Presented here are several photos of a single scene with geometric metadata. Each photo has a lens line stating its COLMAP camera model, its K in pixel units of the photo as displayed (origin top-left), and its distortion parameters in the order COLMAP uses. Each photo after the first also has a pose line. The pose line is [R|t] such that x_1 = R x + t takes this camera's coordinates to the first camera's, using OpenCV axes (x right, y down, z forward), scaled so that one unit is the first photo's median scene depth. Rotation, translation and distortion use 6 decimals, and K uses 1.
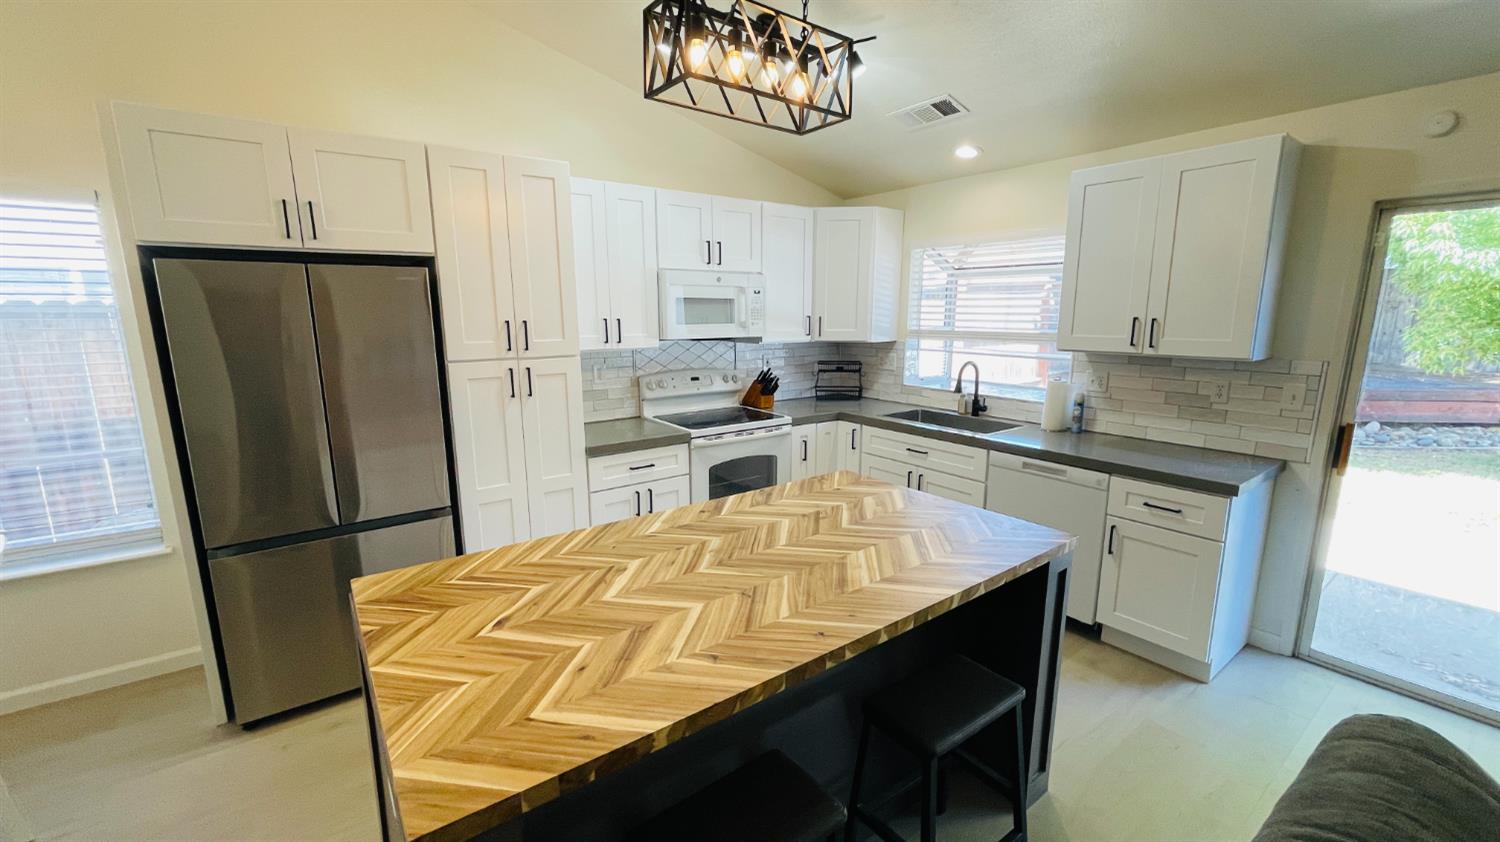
lens RADIAL K [[605.9, 0, 744.8], [0, 605.9, 424.5], [0, 0, 1]] dist [-0.004509, 0.001760]
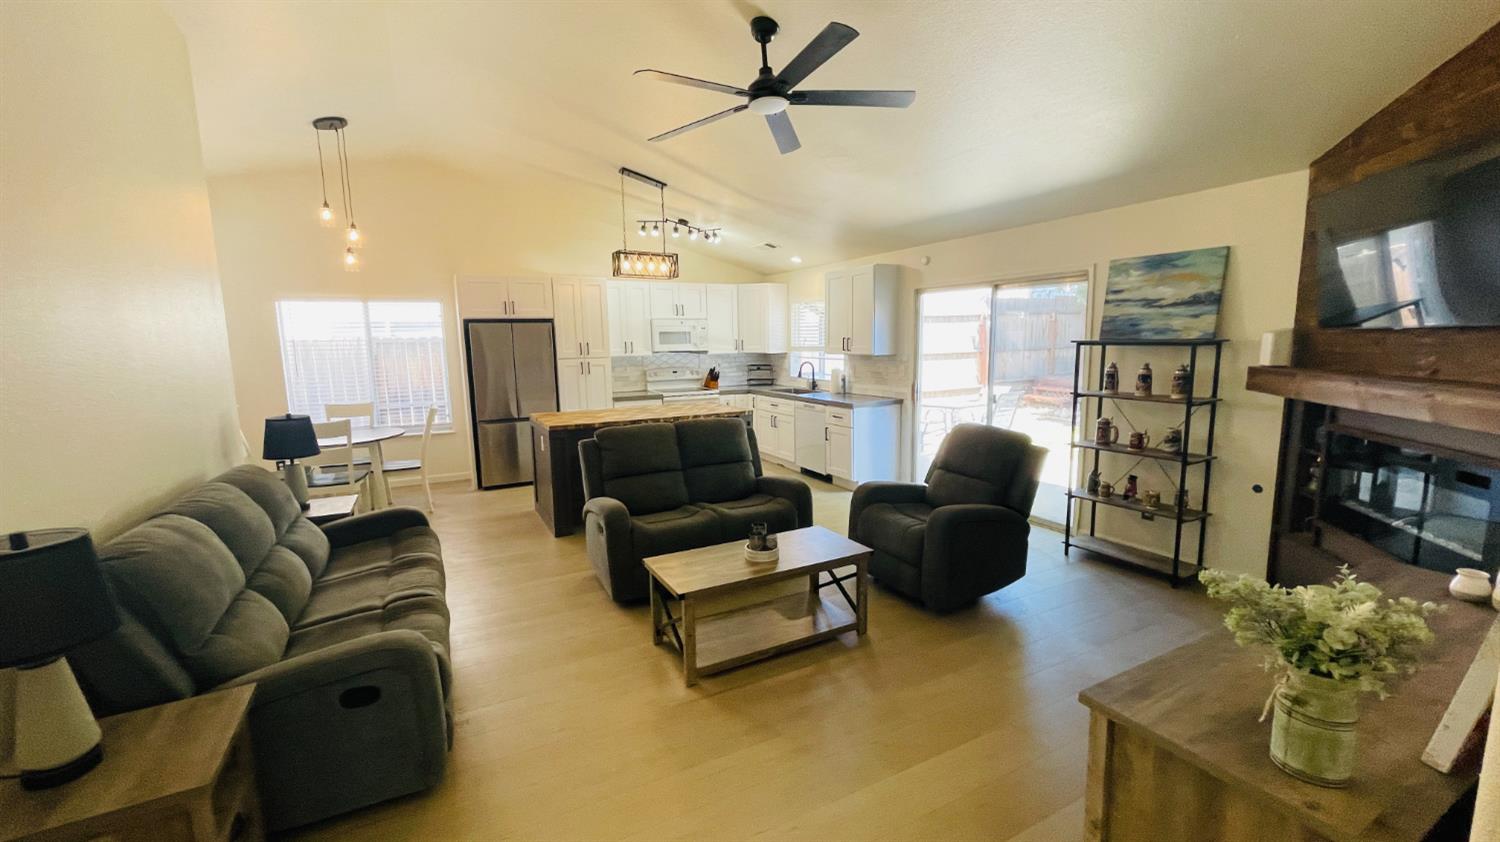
lens RADIAL K [[605.9, 0, 748.0], [0, 605.9, 423.6], [0, 0, 1]] dist [-0.004509, 0.001760]
pose [[0.988144, 0.006133, -0.153404, 0.543927], [-0.013340, 0.998853, -0.045993, 0.214709], [0.152946, 0.047494, 0.987093, -1.081673]]
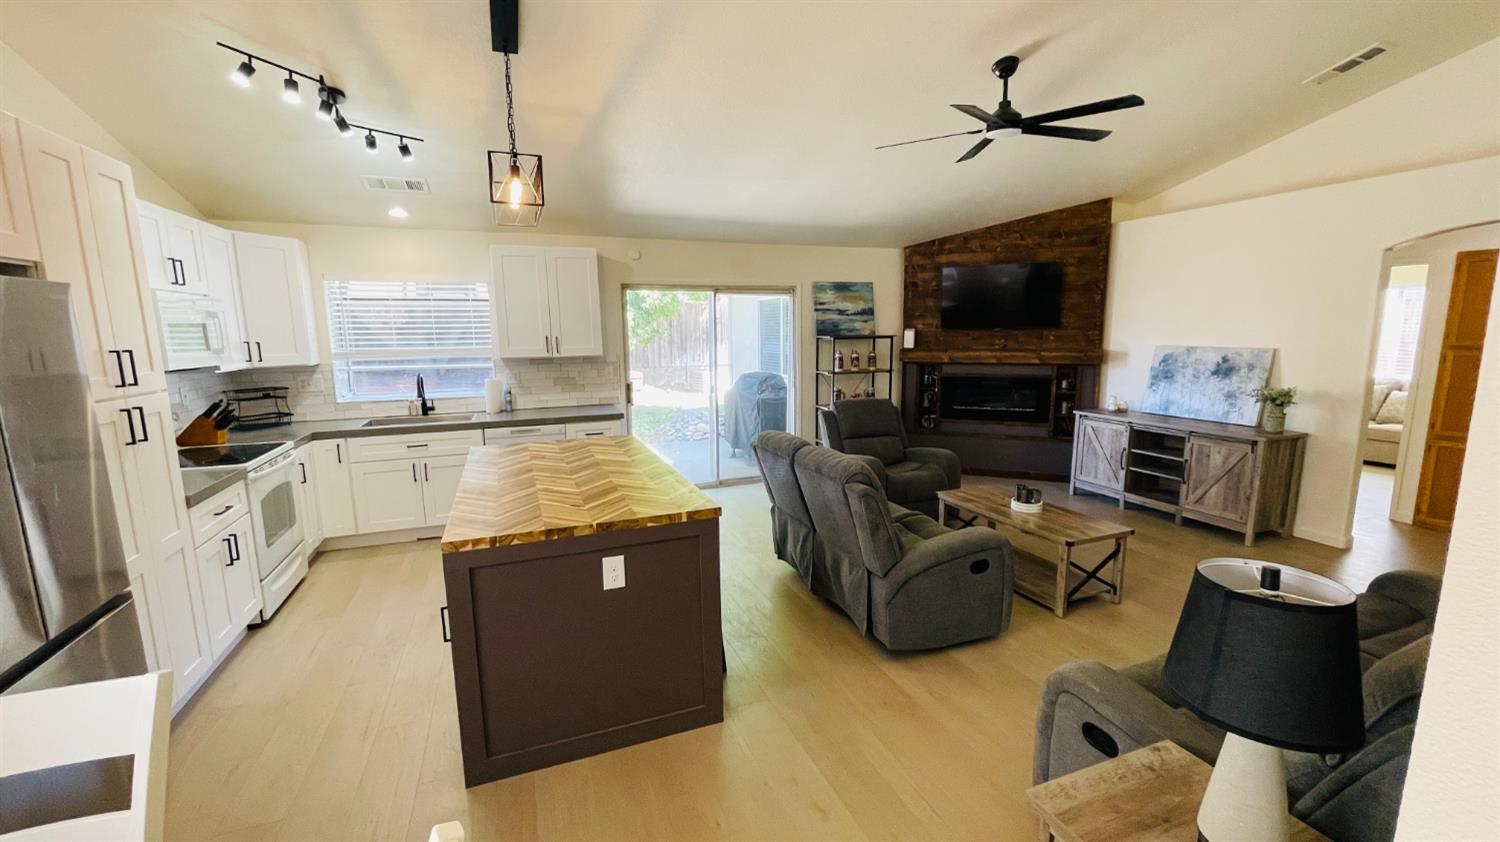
lens RADIAL K [[605.9, 0, 751.0], [0, 605.9, 418.9], [0, 0, 1]] dist [-0.004509, 0.001760]
pose [[0.259436, -0.145241, 0.954776, -0.769749], [0.191578, 0.976720, 0.096523, 0.000923], [-0.946568, 0.157872, 0.281221, -0.012512]]
